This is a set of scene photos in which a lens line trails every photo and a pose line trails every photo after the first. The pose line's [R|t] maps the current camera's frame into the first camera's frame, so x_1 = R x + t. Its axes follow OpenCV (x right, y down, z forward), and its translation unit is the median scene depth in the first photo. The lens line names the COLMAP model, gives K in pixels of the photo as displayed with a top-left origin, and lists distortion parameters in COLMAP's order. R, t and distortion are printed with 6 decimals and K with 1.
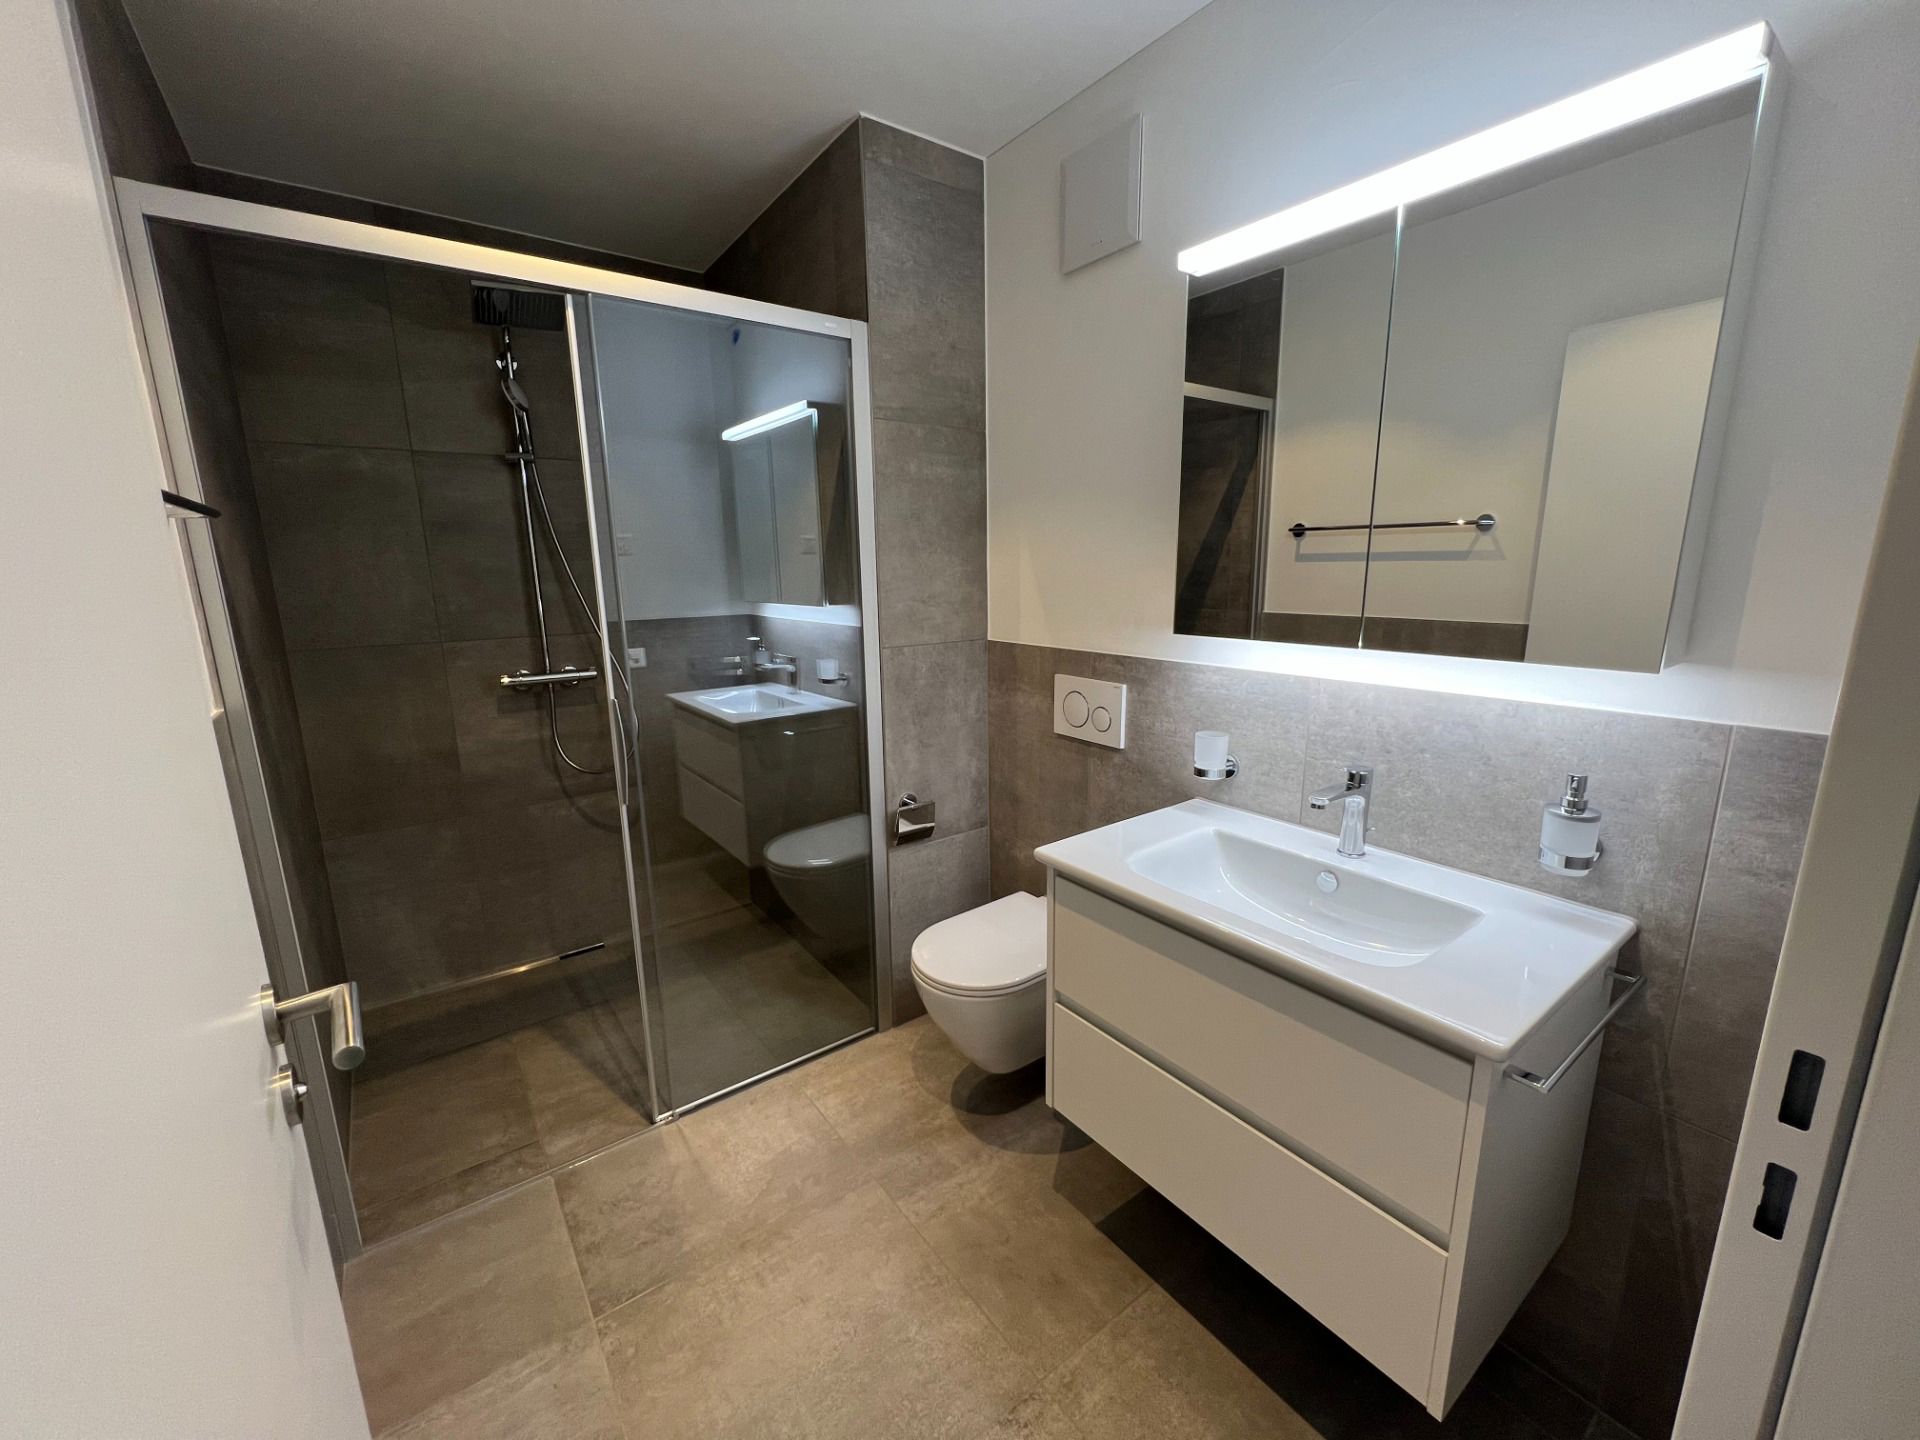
lens RADIAL K [[767.8, 0, 964.2], [0, 767.8, 721.8], [0, 0, 1]] dist [0.001919, -0.000195]
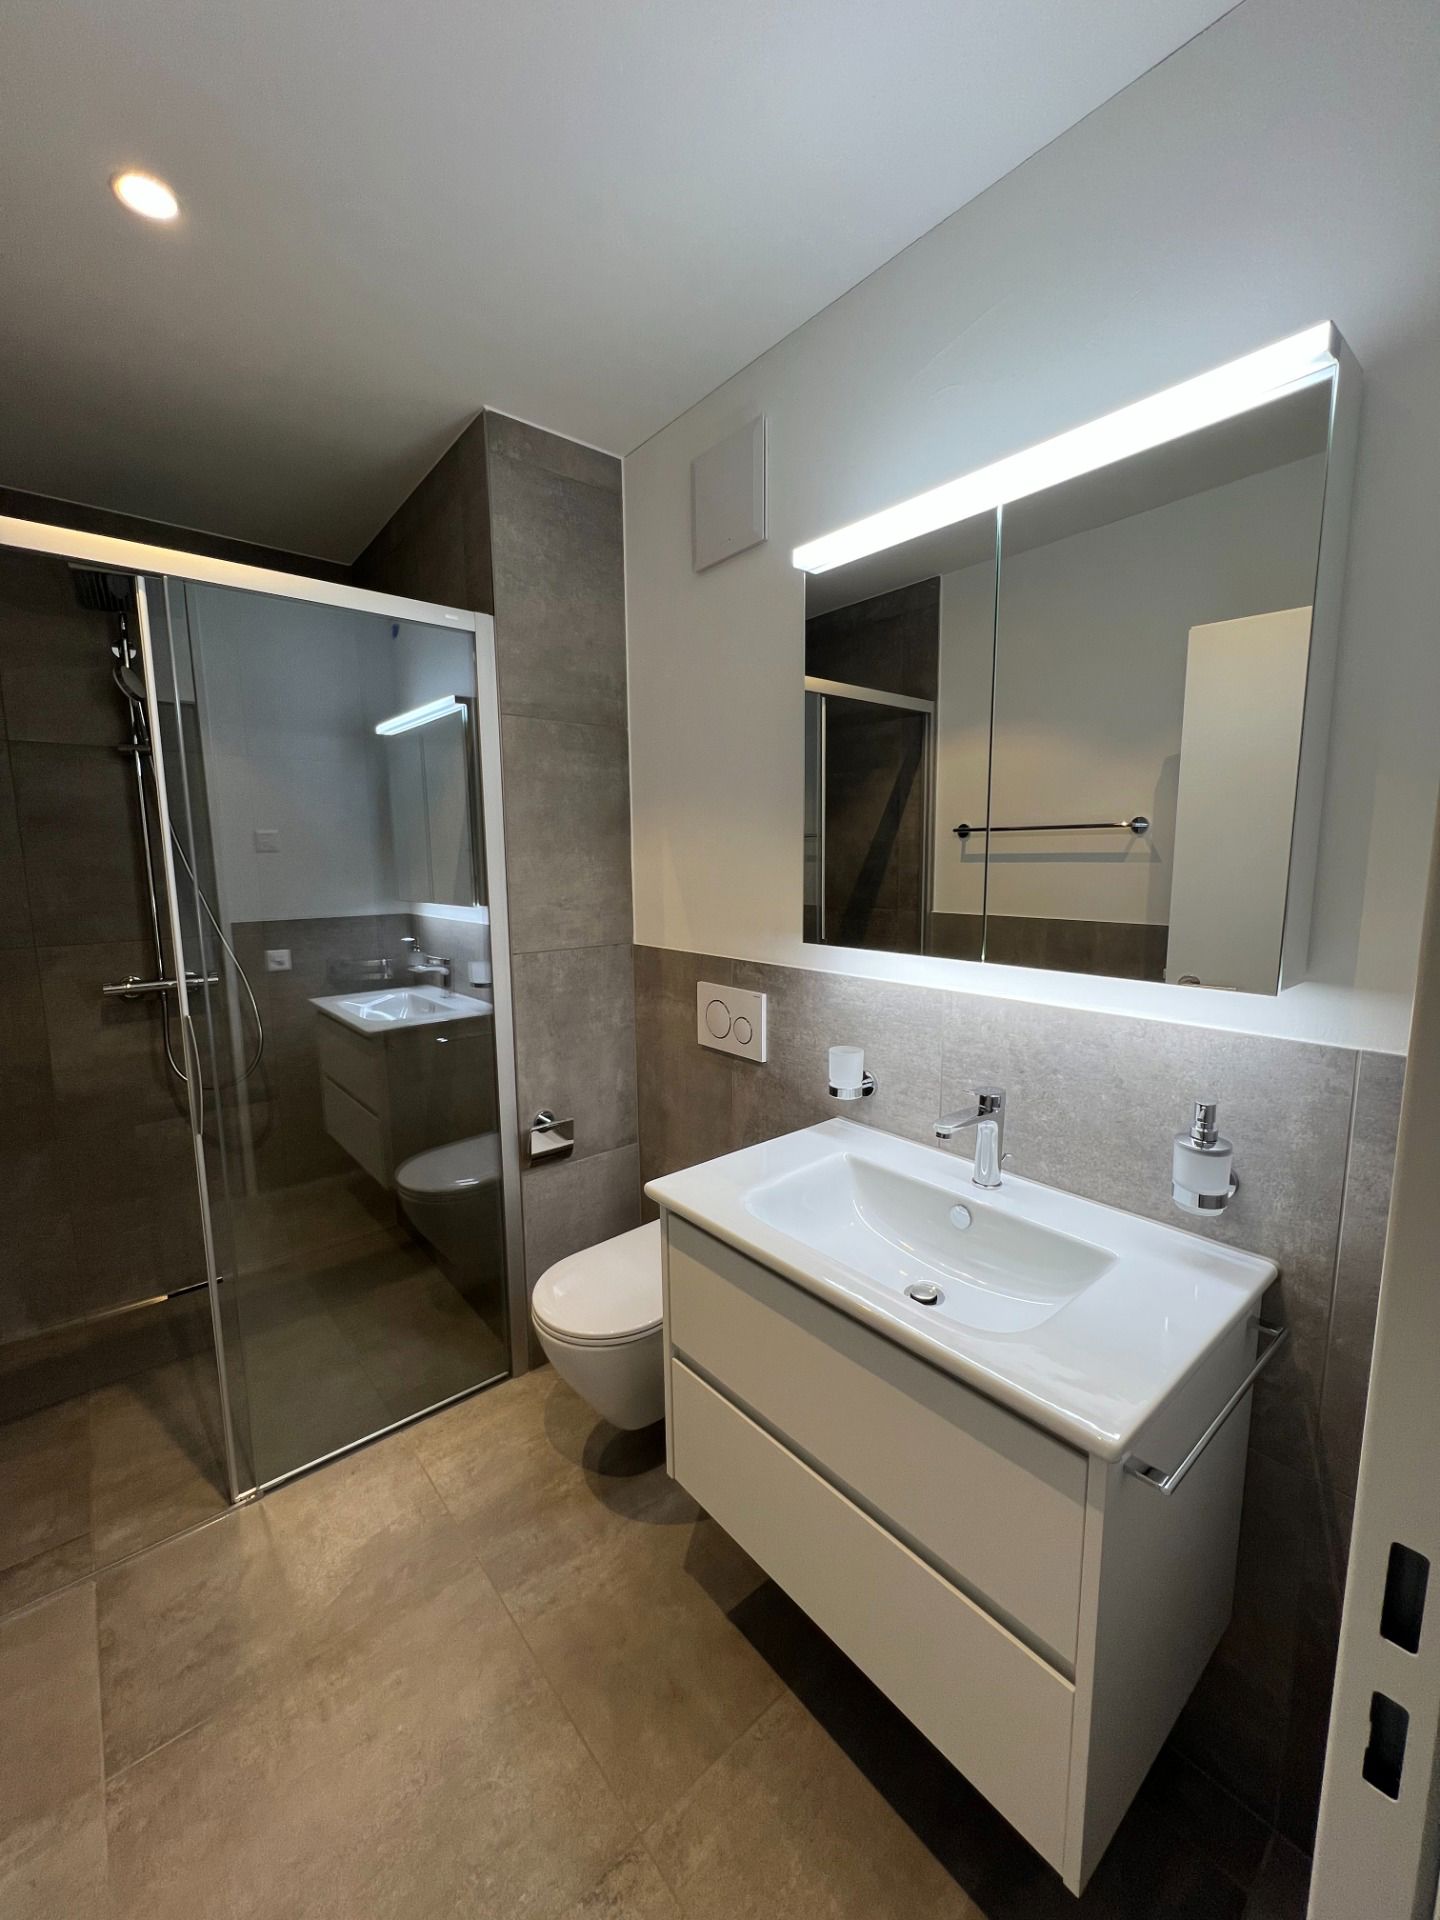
lens RADIAL K [[767.8, 0, 720.0], [0, 767.8, 960.0], [0, 0, 1]] dist [0.001919, -0.000195]
pose [[0.998307, -0.003775, 0.058043, 0.103814], [0.007831, 0.997530, -0.069804, -0.025728], [-0.057636, 0.070141, 0.995871, 0.067556]]
